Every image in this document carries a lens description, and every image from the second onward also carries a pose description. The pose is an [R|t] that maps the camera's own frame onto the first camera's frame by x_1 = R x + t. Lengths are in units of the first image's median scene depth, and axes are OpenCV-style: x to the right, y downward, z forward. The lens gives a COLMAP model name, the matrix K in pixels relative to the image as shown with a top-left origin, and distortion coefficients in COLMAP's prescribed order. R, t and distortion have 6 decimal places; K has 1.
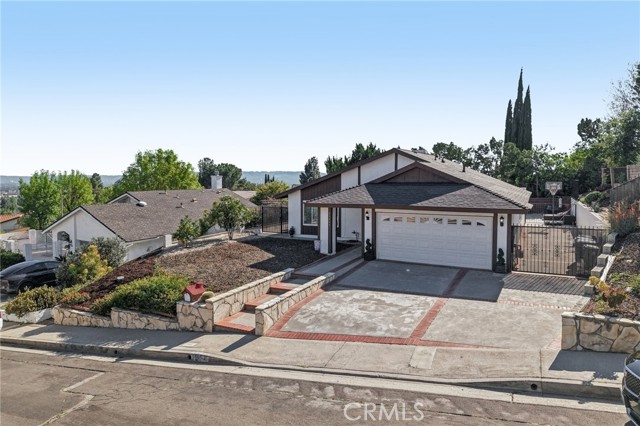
lens RADIAL K [[434.9, 0, 319.0], [0, 434.9, 200.2], [0, 0, 1]] dist [0.021718, -0.000141]
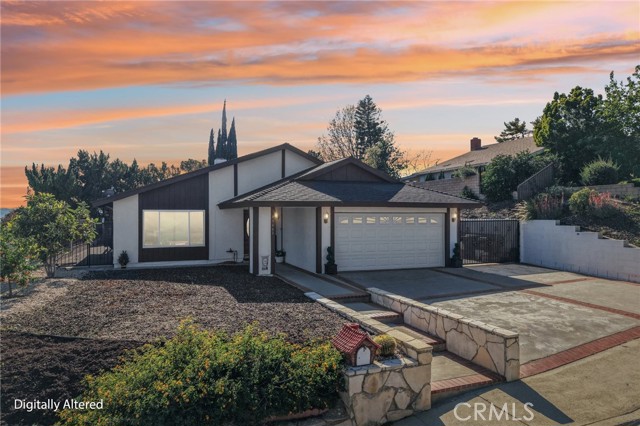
lens RADIAL K [[430.1, 0, 320.0], [0, 430.1, 213.0], [0, 0, 1]] dist [0.004991, 0.006781]
pose [[0.652591, 0.003964, 0.757700, -0.529381], [0.044237, 0.998081, -0.043322, 0.067136], [-0.756418, 0.061790, 0.651163, 0.561116]]
